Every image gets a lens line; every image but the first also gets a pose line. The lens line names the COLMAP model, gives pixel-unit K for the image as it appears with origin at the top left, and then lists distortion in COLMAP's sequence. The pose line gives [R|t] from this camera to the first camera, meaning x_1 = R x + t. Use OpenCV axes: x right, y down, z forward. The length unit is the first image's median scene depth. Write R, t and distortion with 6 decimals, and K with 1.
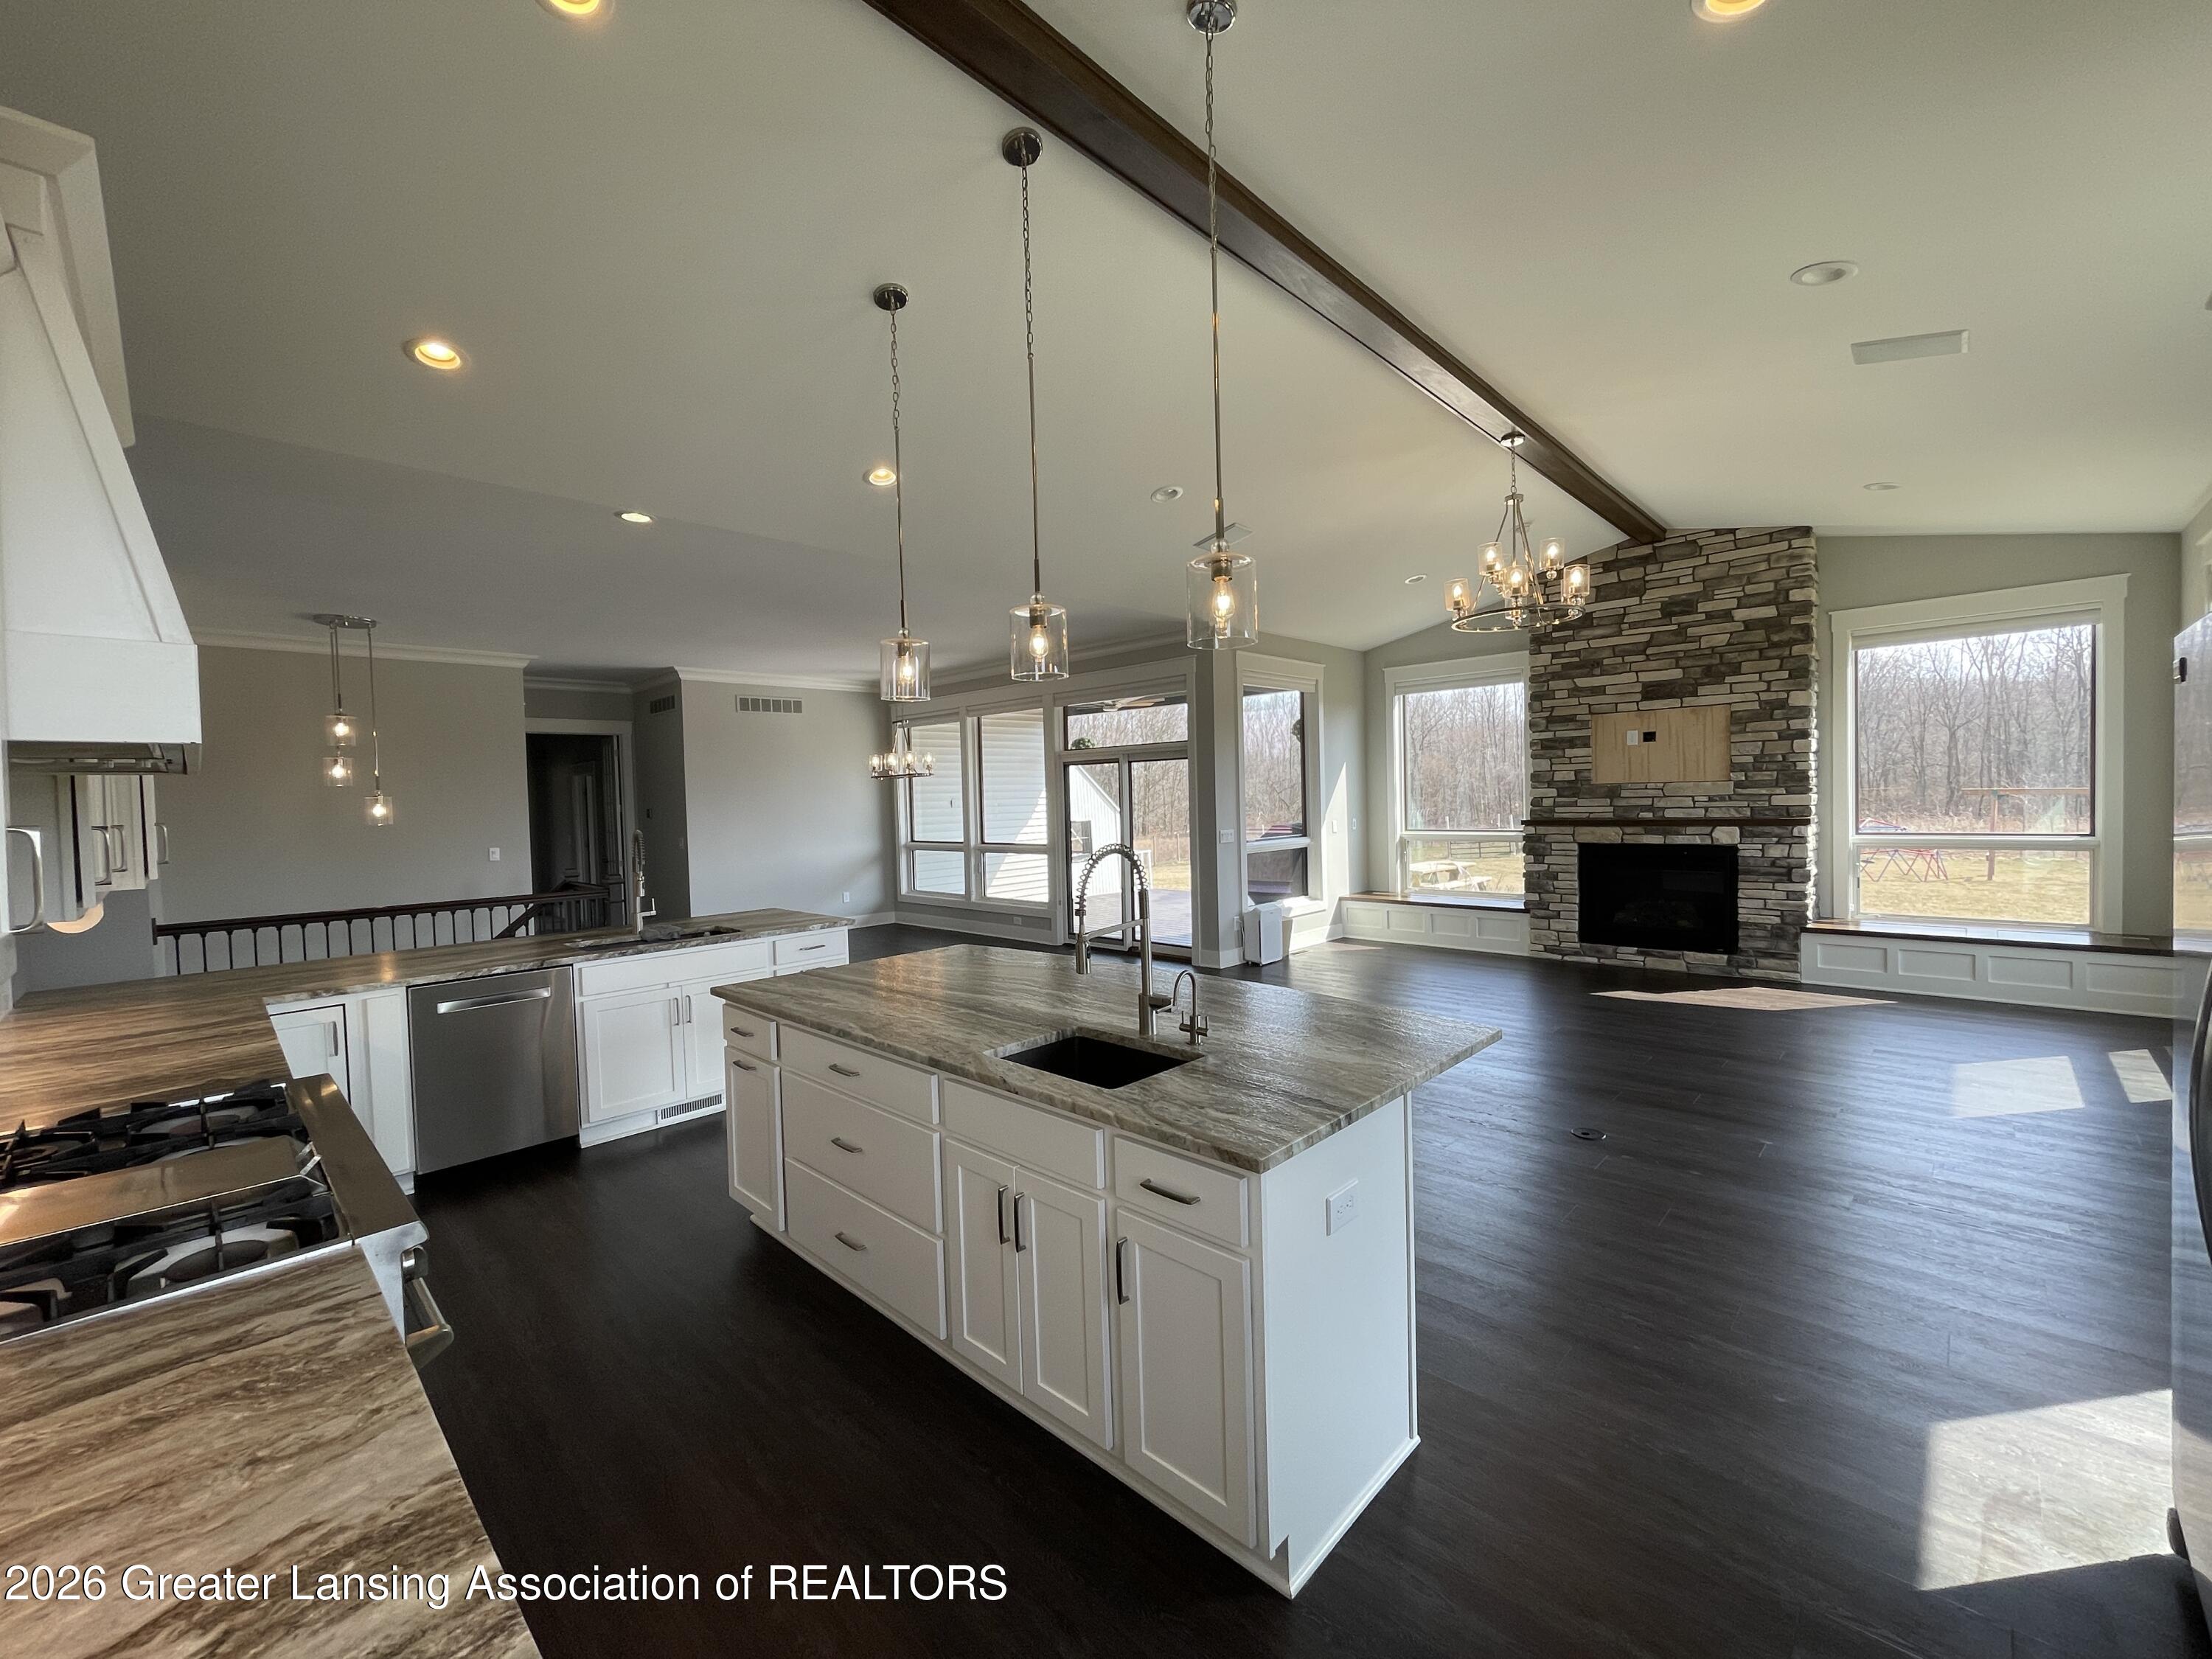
lens RADIAL K [[889.8, 0, 1108.6], [0, 889.8, 827.7], [0, 0, 1]] dist [0.001092, 0.000052]
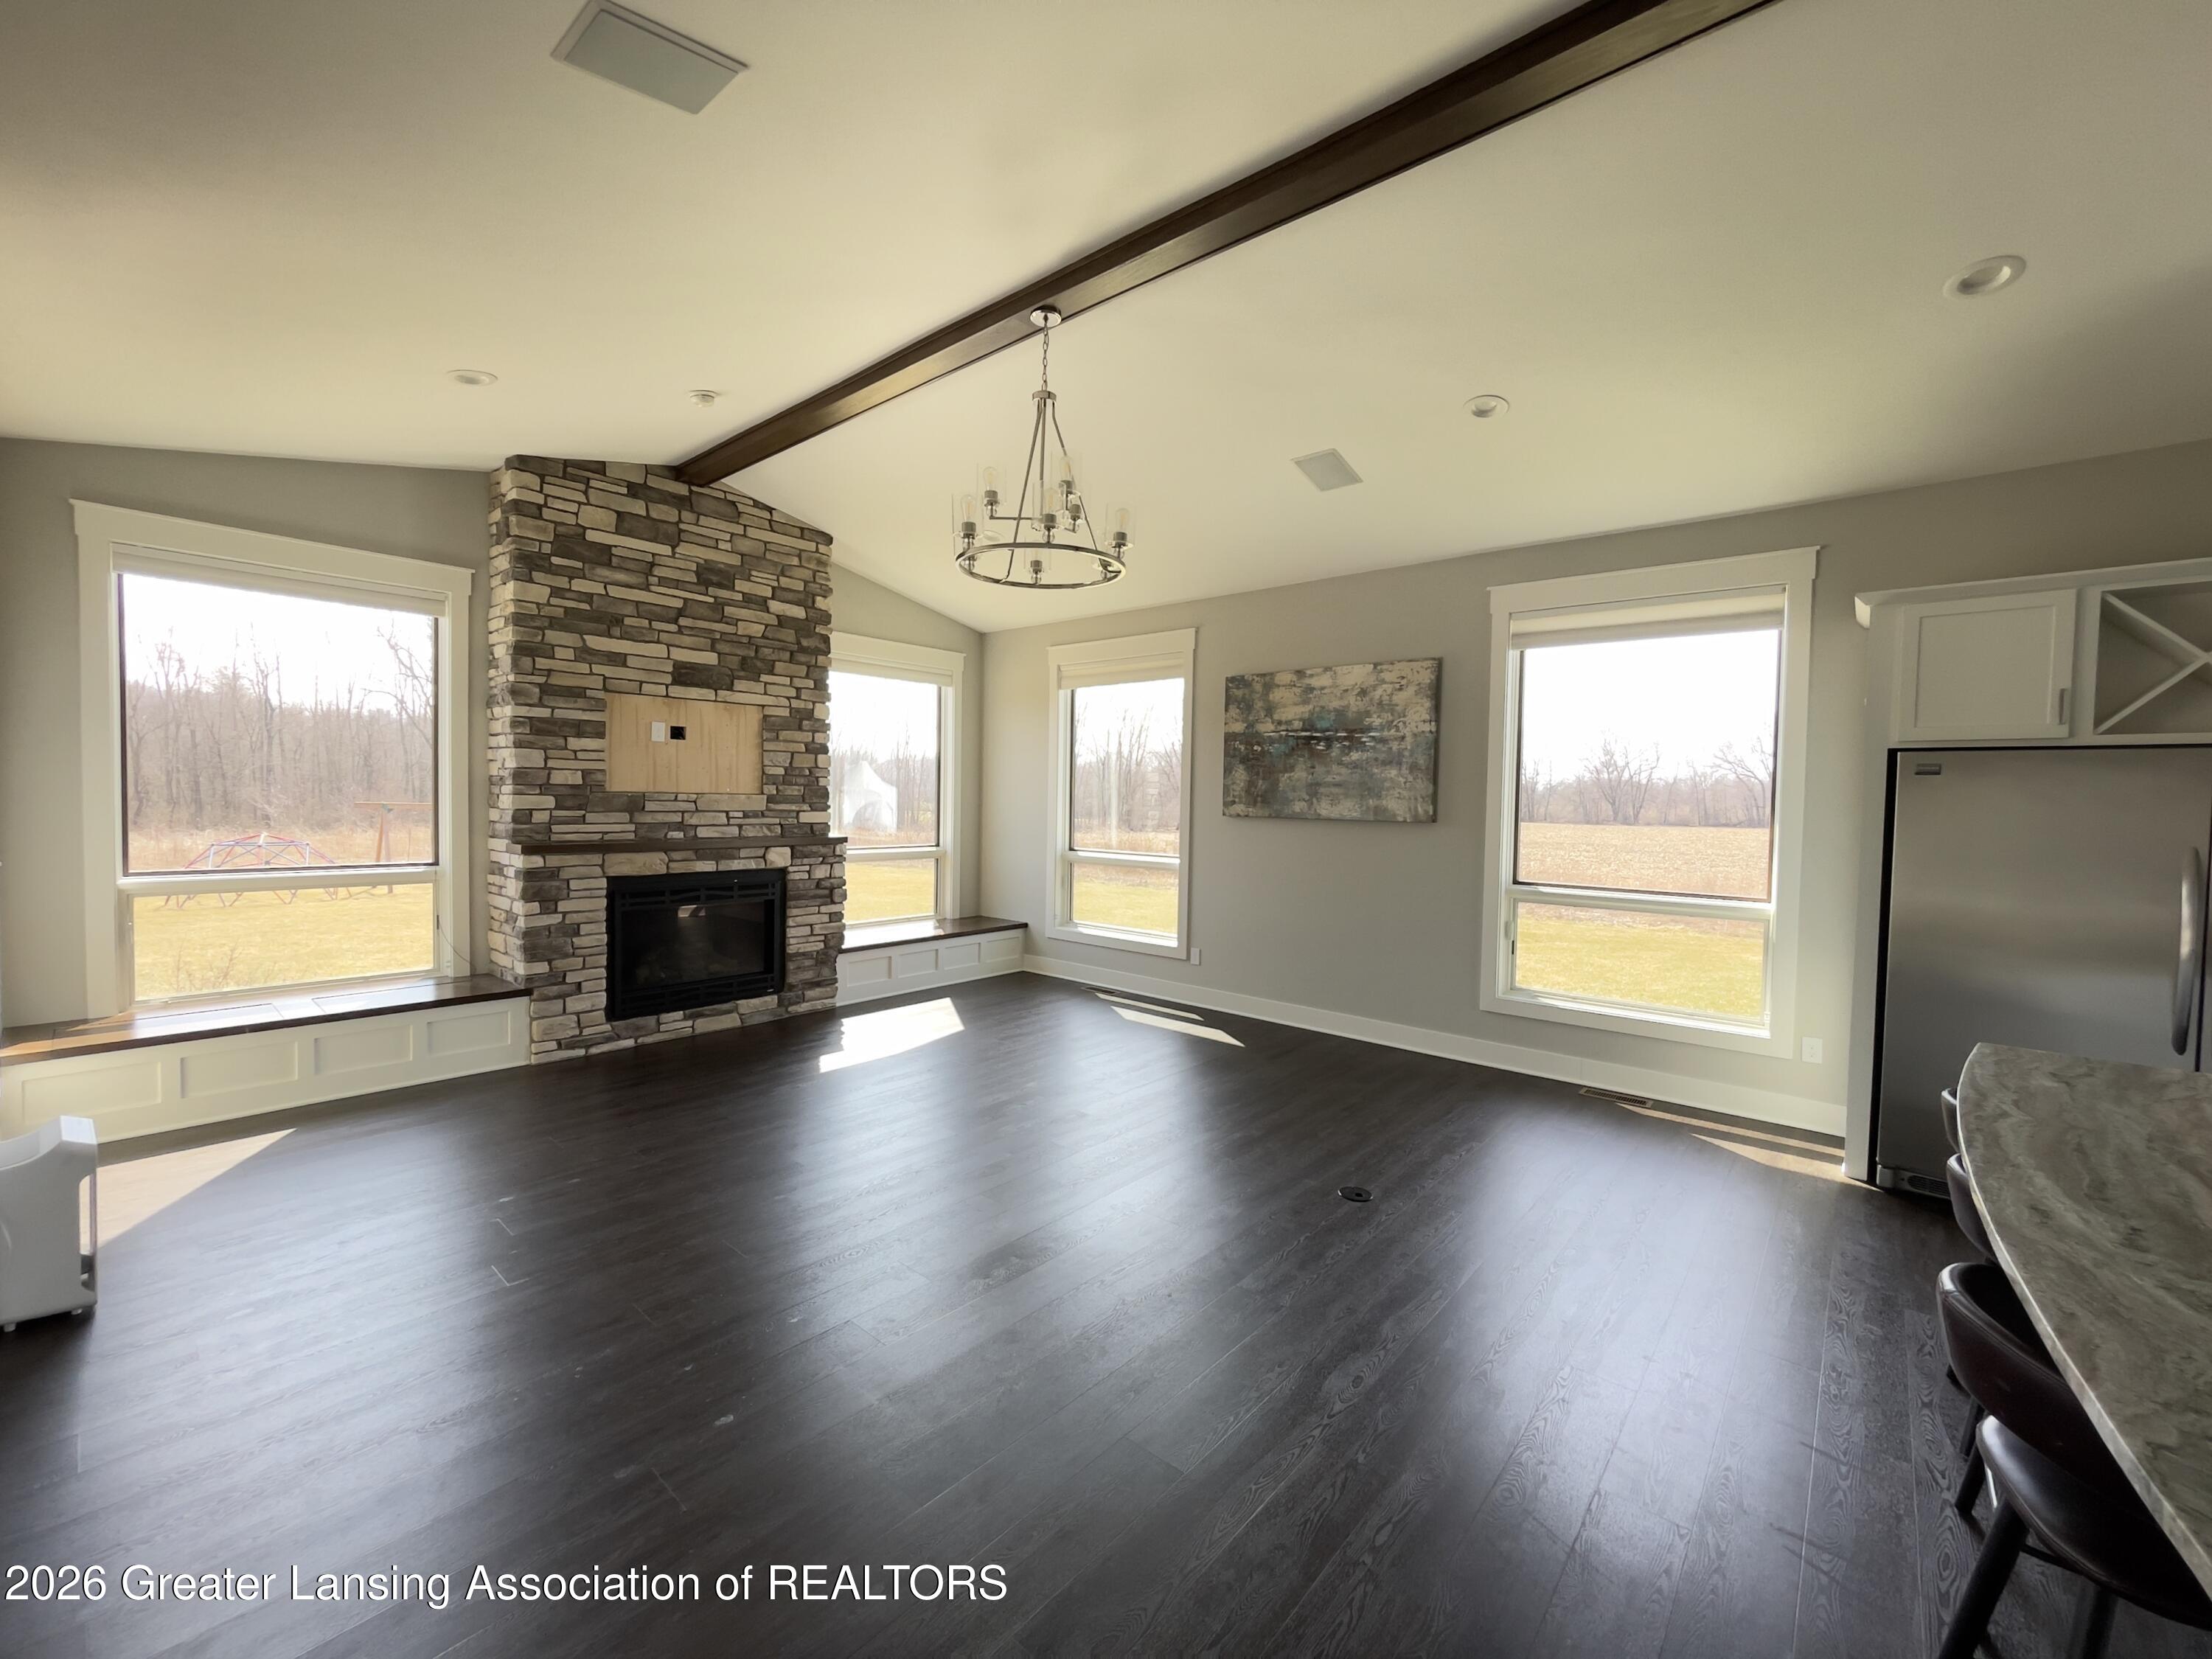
lens RADIAL K [[892.3, 0, 1083.2], [0, 892.3, 826.9], [0, 0, 1]] dist [-0.007986, 0.000271]
pose [[-0.041253, -0.006074, 0.999130, -0.186483], [0.019957, 0.999777, 0.006902, -0.020735], [-0.998949, 0.020224, -0.041123, 0.726956]]
